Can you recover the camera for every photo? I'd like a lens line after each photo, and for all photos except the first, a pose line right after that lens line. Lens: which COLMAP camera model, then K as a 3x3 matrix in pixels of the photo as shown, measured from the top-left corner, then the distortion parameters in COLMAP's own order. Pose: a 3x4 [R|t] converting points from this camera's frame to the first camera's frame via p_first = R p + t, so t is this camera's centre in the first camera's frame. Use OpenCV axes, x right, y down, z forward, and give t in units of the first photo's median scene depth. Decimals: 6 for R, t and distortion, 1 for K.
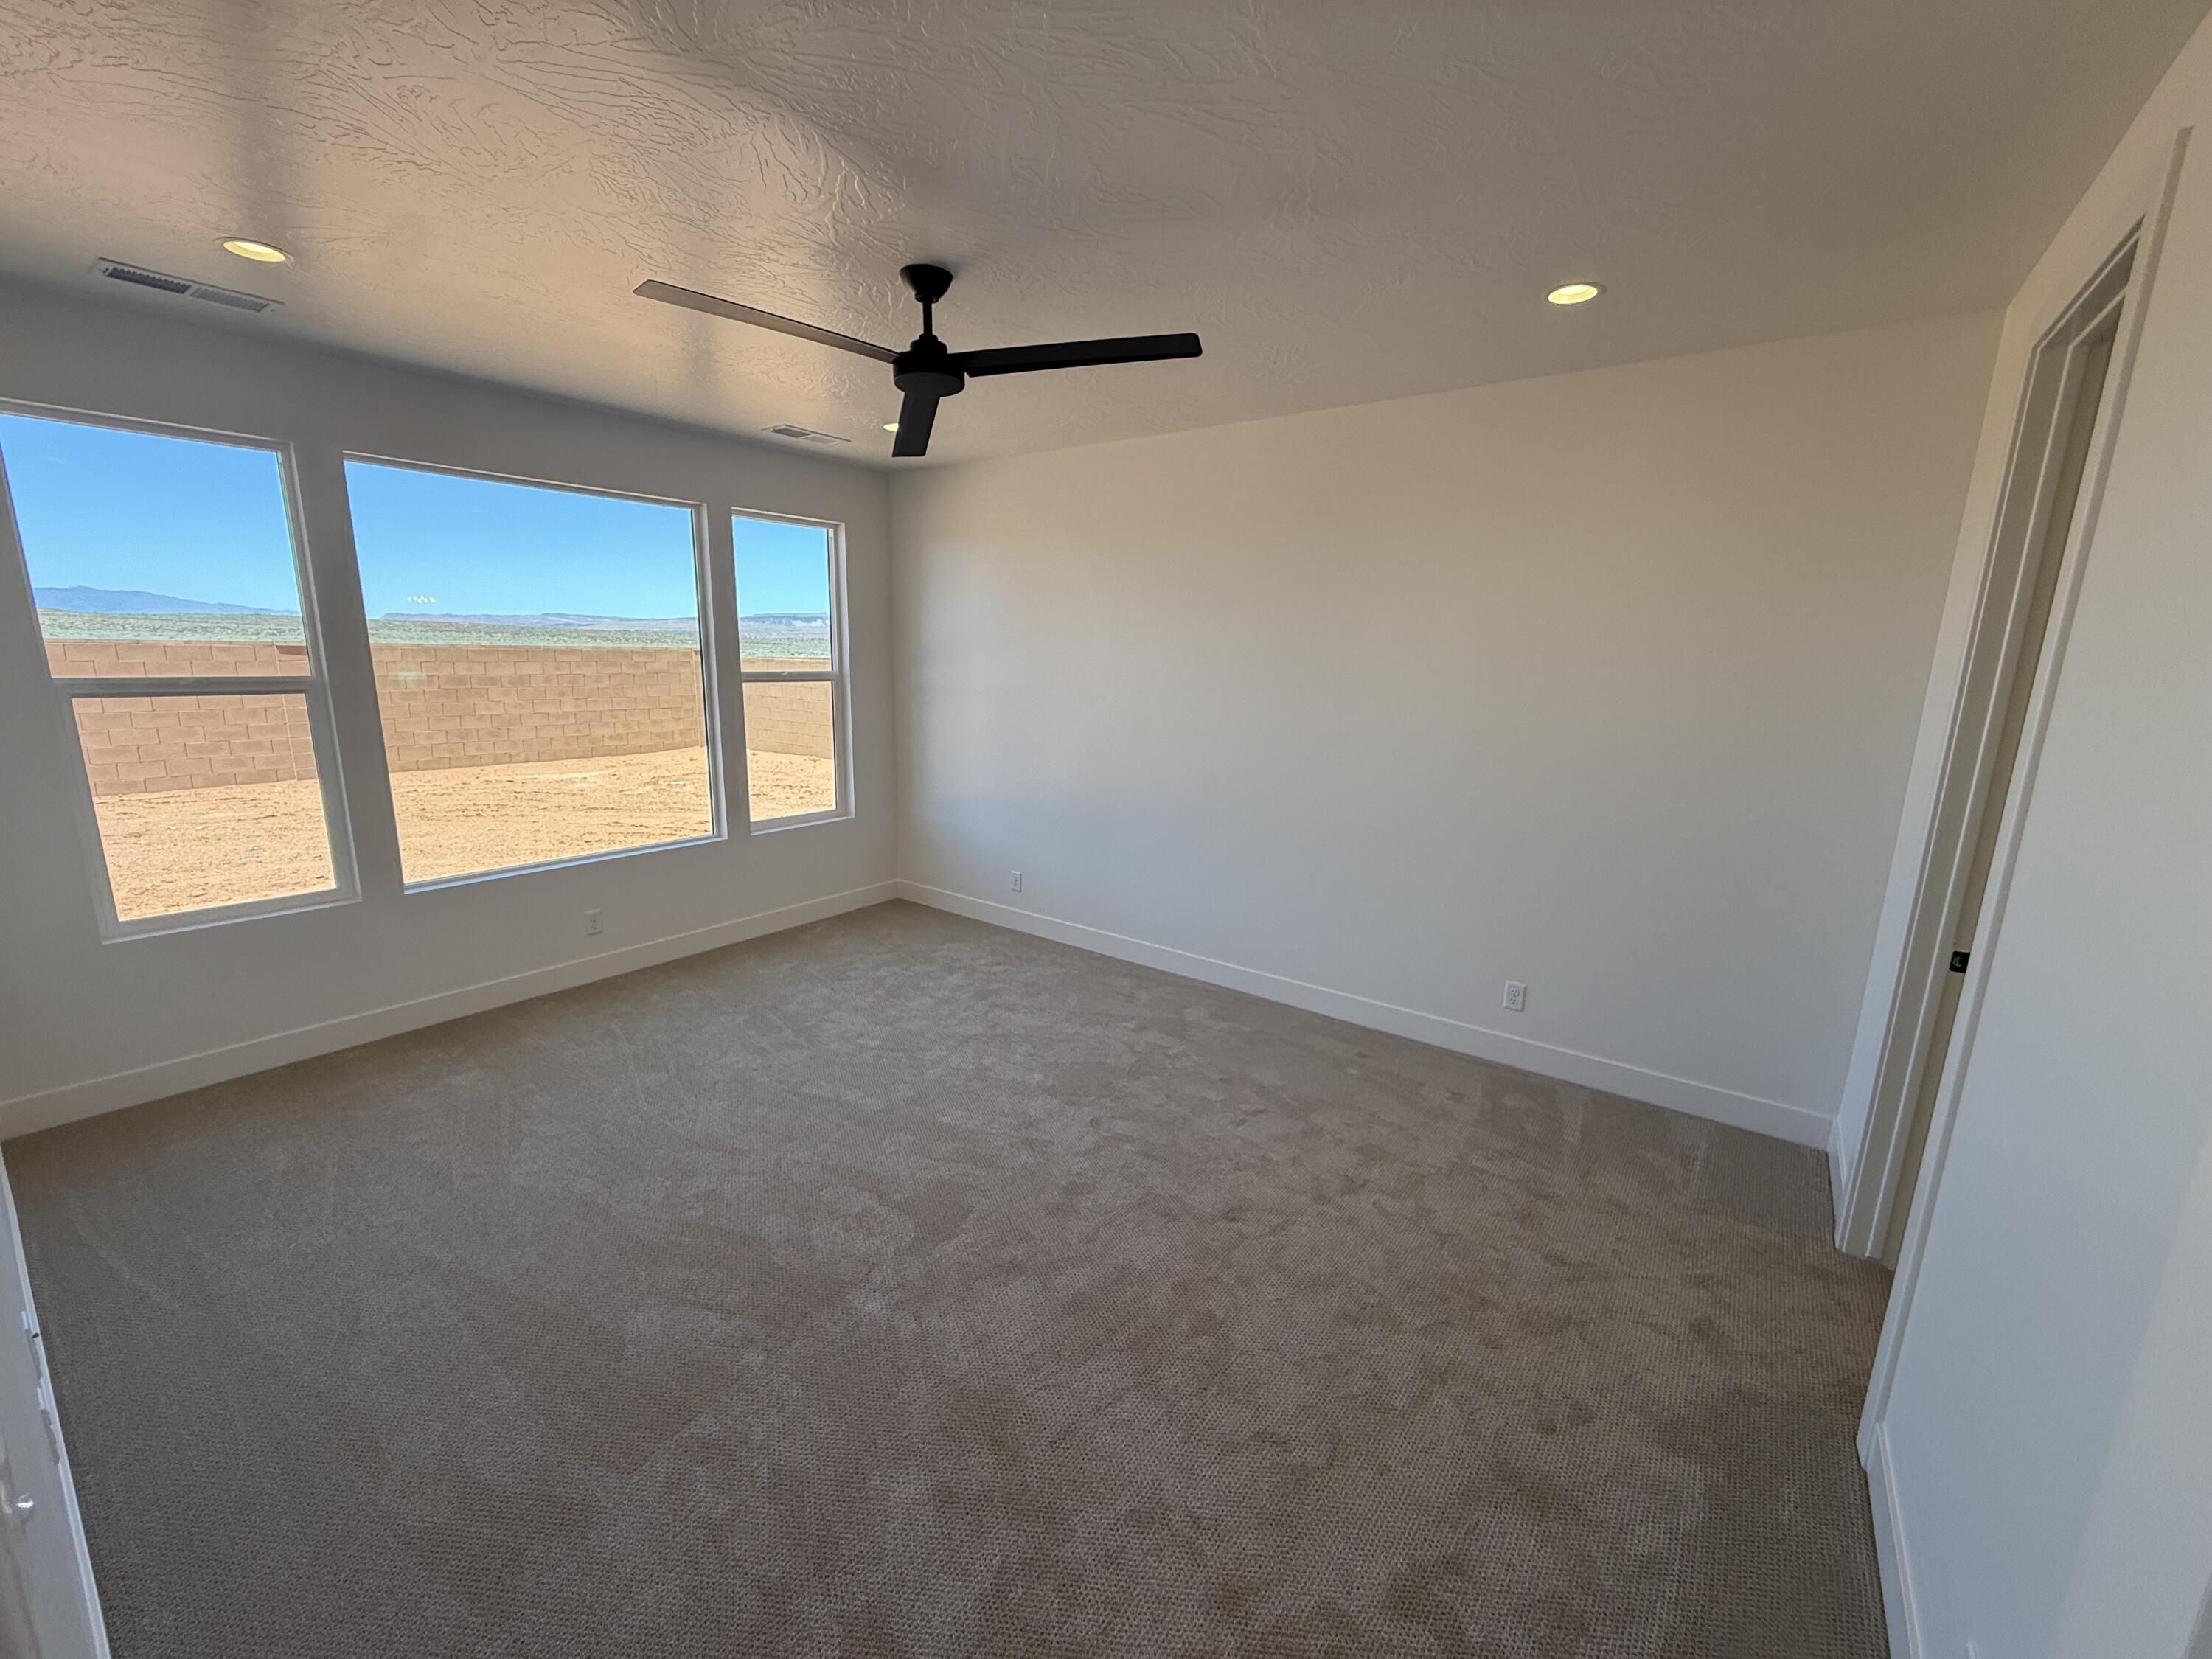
lens RADIAL K [[879.7, 0, 1096.1], [0, 879.7, 835.1], [0, 0, 1]] dist [0.001332, 0.000323]
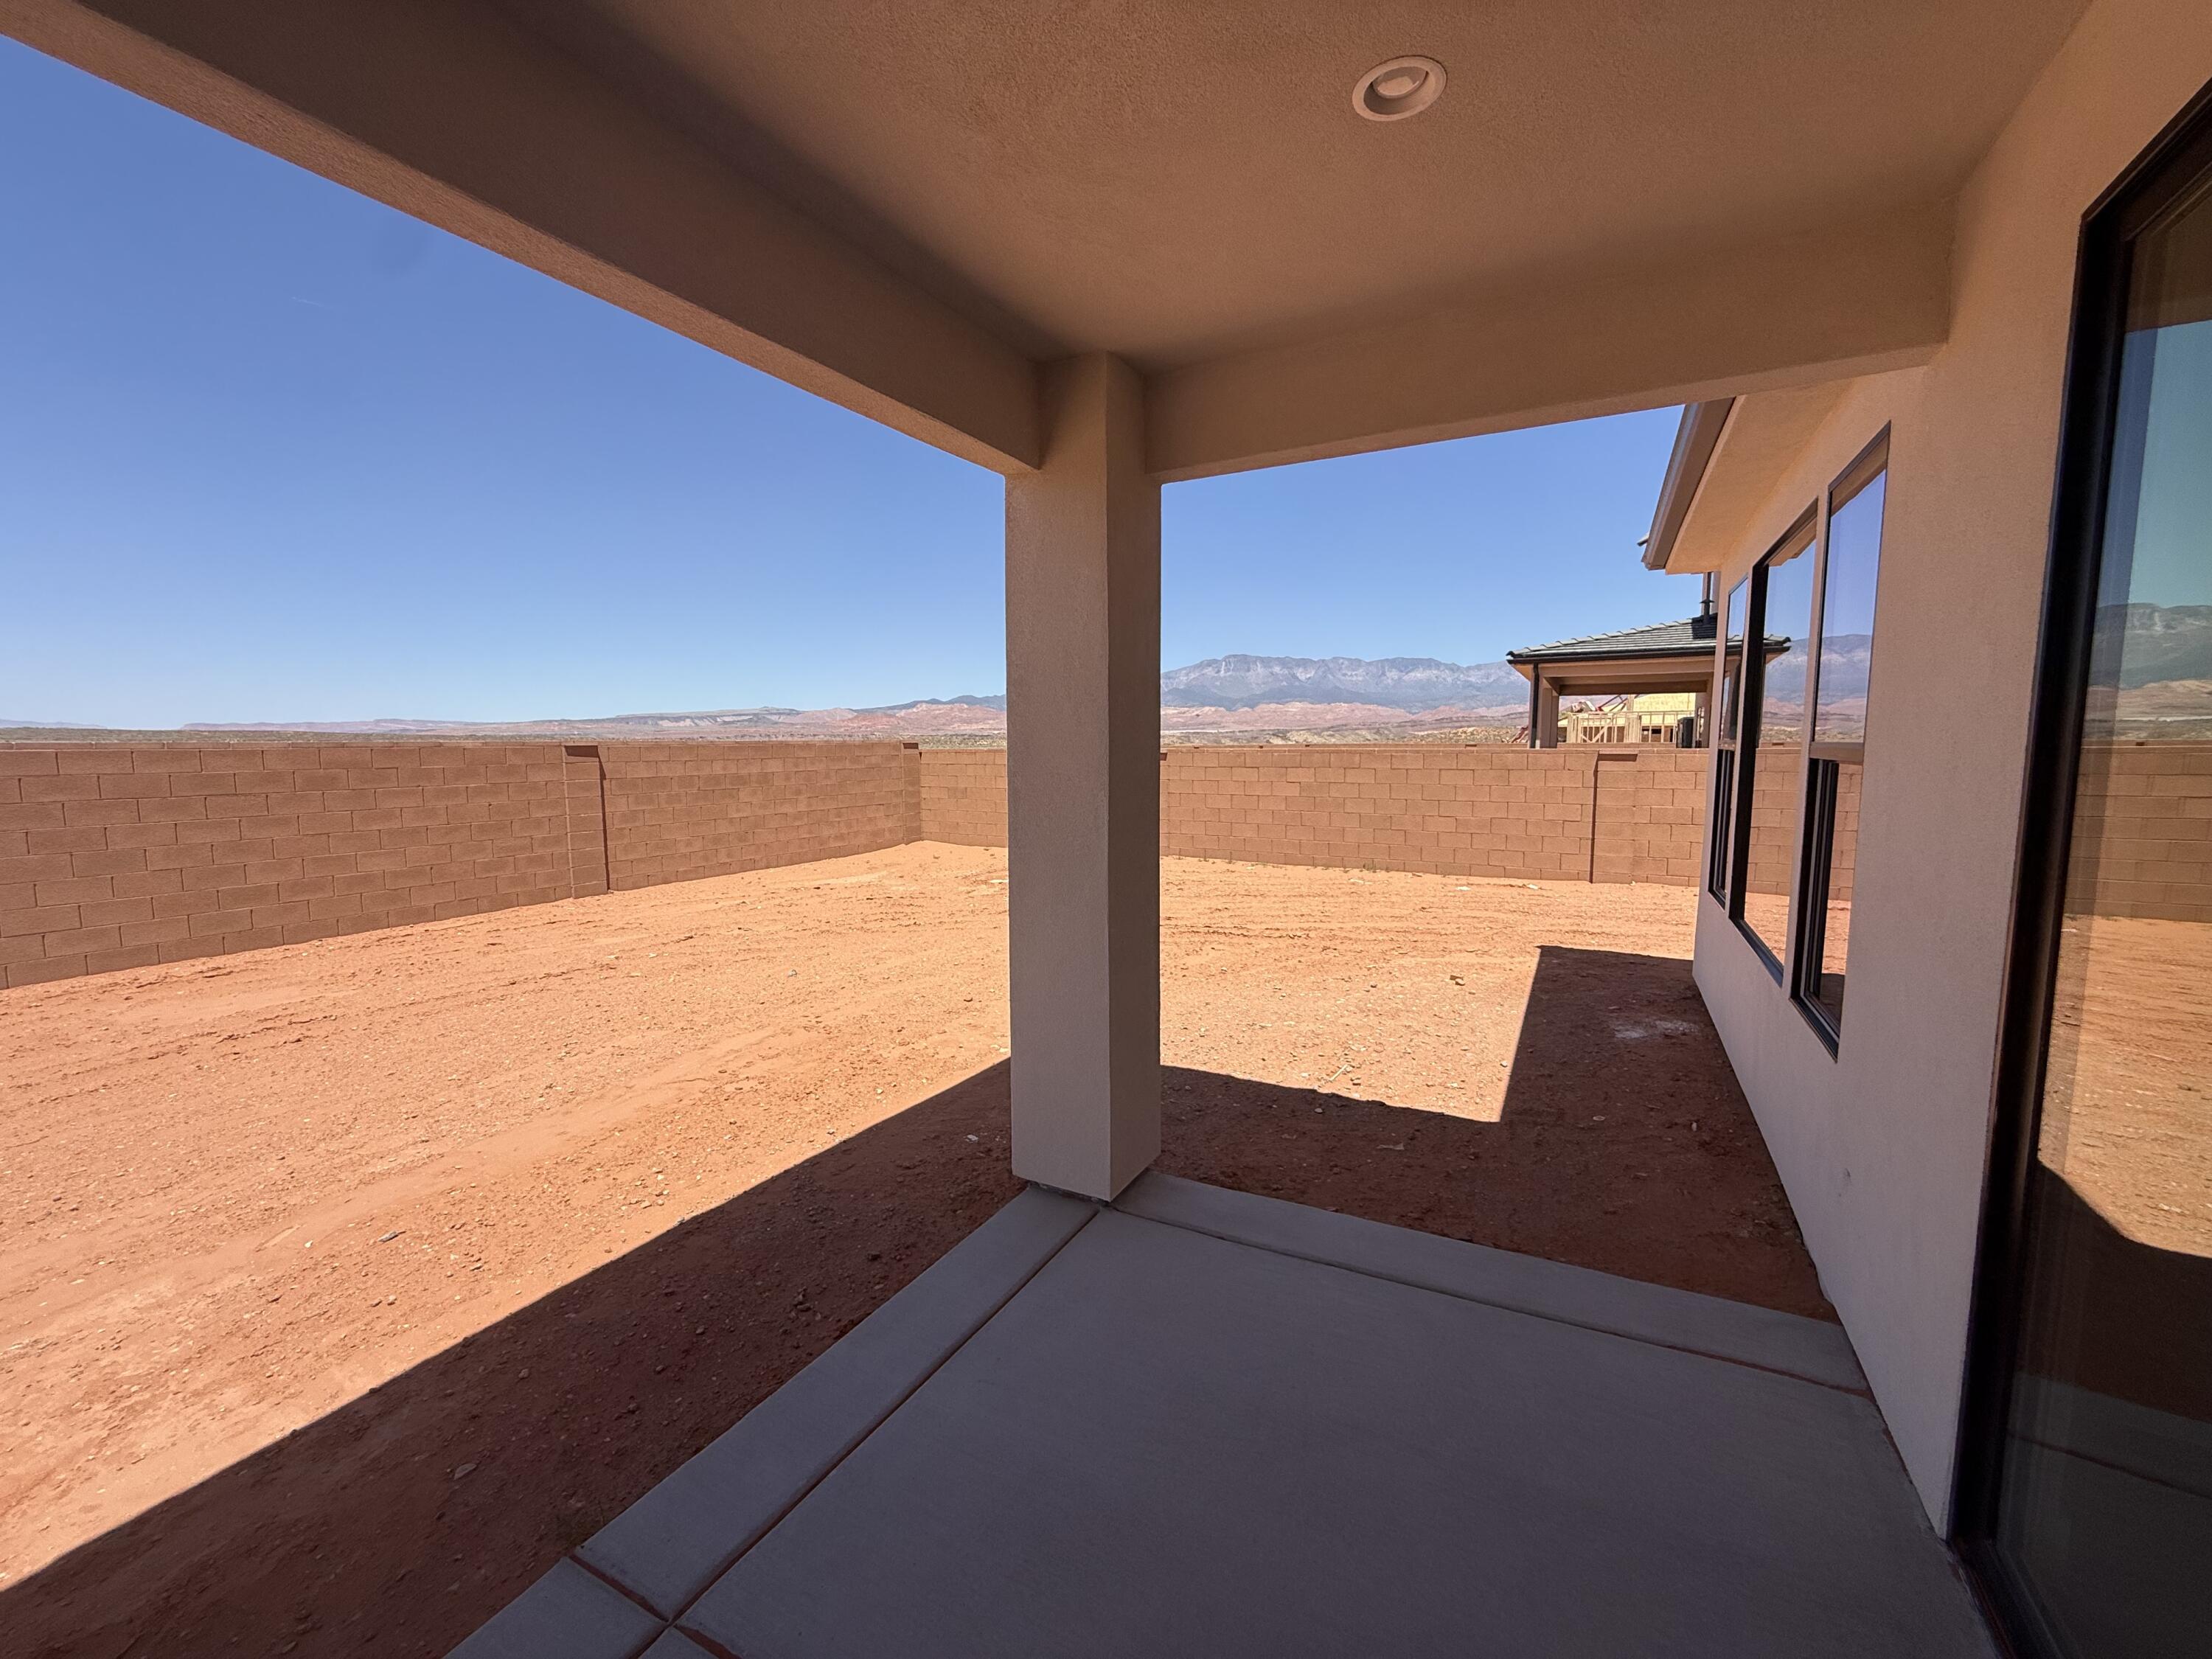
lens RADIAL K [[879.7, 0, 1099.7], [0, 879.7, 829.9], [0, 0, 1]] dist [0.001332, 0.000323]
pose [[0.990229, -0.039815, 0.133648, -0.517522], [0.053795, 0.993259, -0.102680, -0.013007], [-0.128659, 0.108866, 0.985695, 0.073944]]
